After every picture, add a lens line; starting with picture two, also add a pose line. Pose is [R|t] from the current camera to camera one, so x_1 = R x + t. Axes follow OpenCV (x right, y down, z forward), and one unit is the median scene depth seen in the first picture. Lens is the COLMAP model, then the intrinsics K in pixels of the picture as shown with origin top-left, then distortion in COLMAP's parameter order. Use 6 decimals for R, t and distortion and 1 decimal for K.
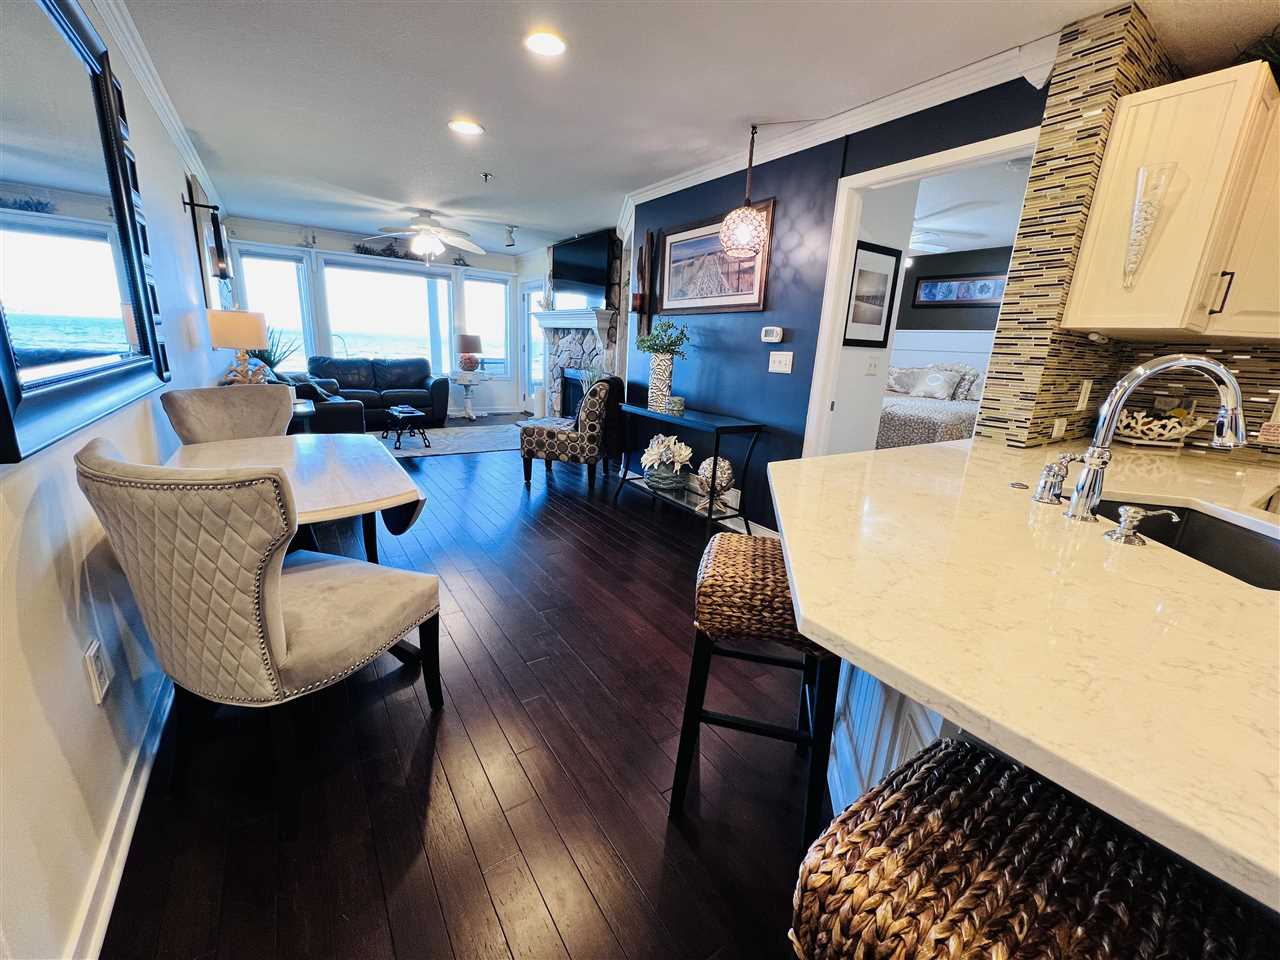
lens RADIAL K [[511.5, 0, 640.0], [0, 511.5, 480.0], [0, 0, 1]] dist [-0.003101, 0.000126]
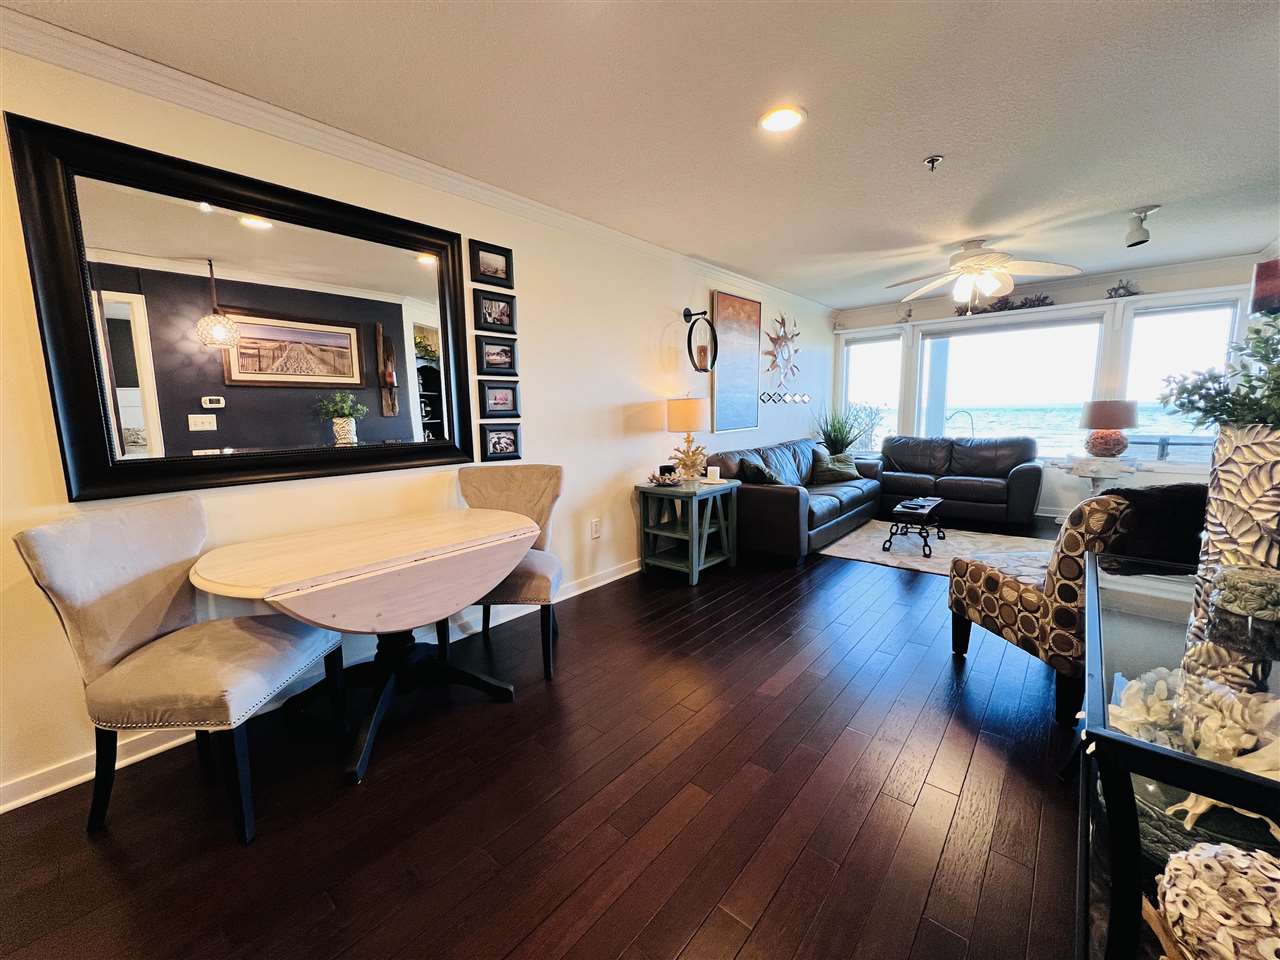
lens RADIAL K [[510.2, 0, 640.0], [0, 510.2, 480.0], [0, 0, 1]] dist [-0.000560, -0.000062]
pose [[0.259400, 0.078193, -0.962599, 0.183779], [-0.217630, 0.975813, 0.020620, -0.102635], [0.940930, 0.204142, 0.270143, 0.416570]]
